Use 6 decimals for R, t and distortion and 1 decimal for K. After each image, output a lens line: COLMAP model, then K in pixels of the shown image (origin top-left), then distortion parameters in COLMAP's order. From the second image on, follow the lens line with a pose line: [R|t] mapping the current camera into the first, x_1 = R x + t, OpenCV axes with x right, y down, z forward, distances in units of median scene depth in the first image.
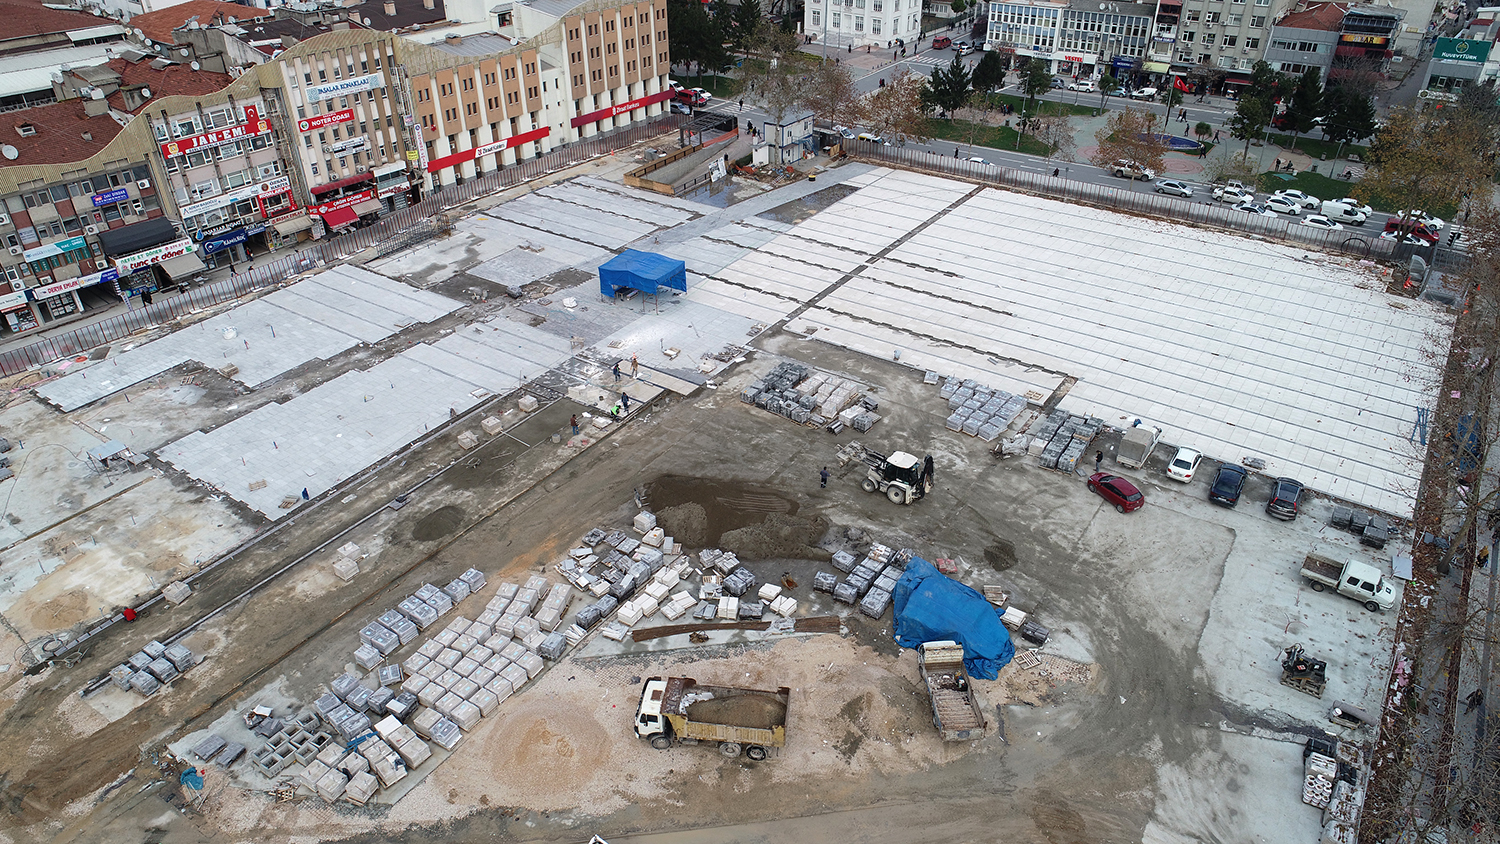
lens RADIAL K [[1001.9, 0, 753.1], [0, 1001.9, 426.1], [0, 0, 1]] dist [0.008163, -0.000454]
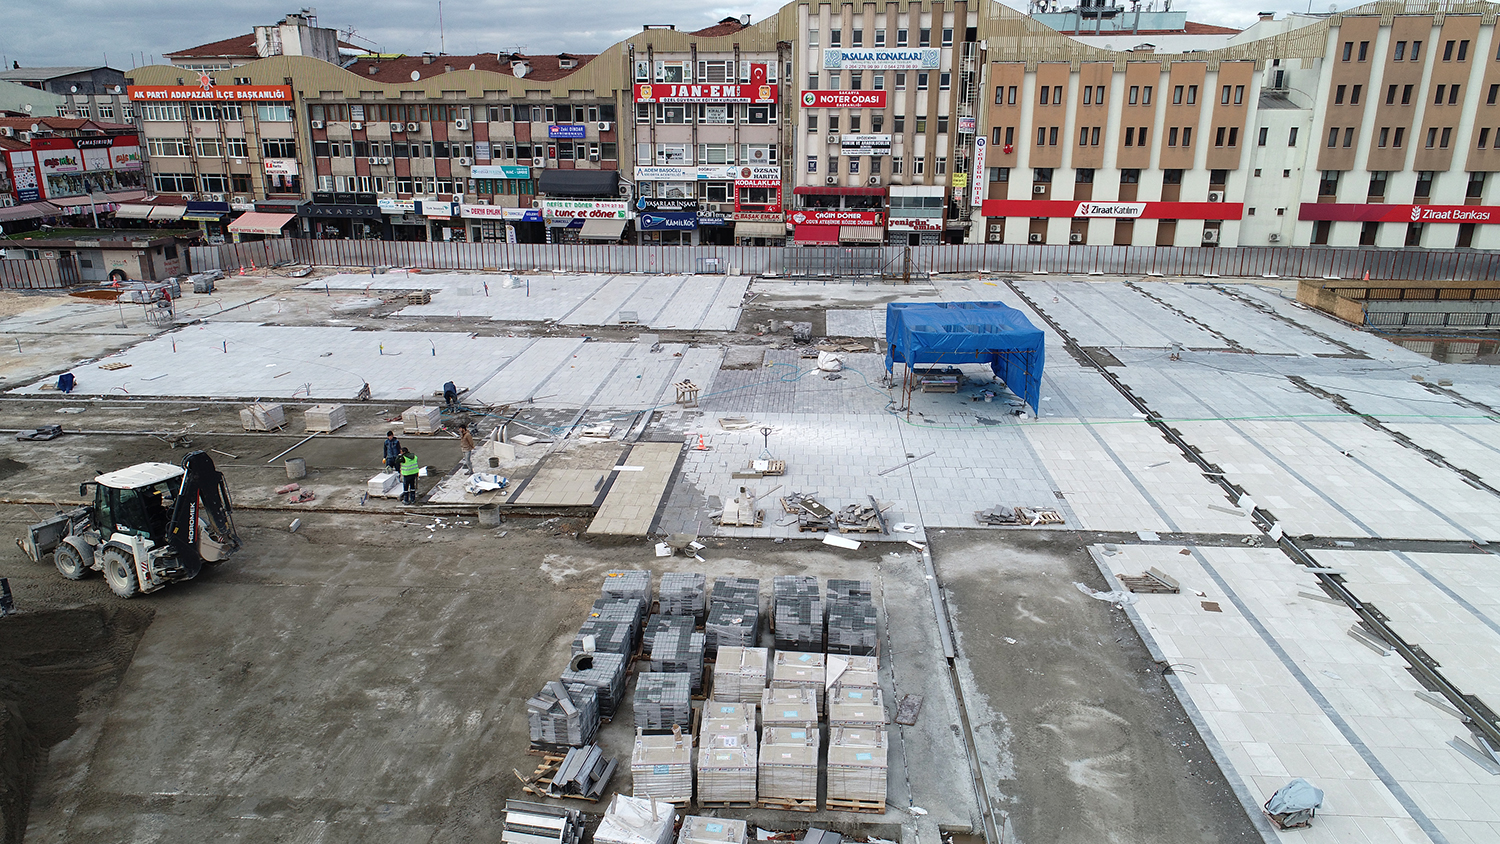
lens RADIAL K [[1001.9, 0, 742.7], [0, 1001.9, 426.4], [0, 0, 1]] dist [0.008163, -0.000454]
pose [[0.509840, 0.274175, -0.815408, 0.181041], [-0.466646, 0.884426, 0.005608, -0.069286], [0.722706, 0.377648, 0.578859, 0.618341]]
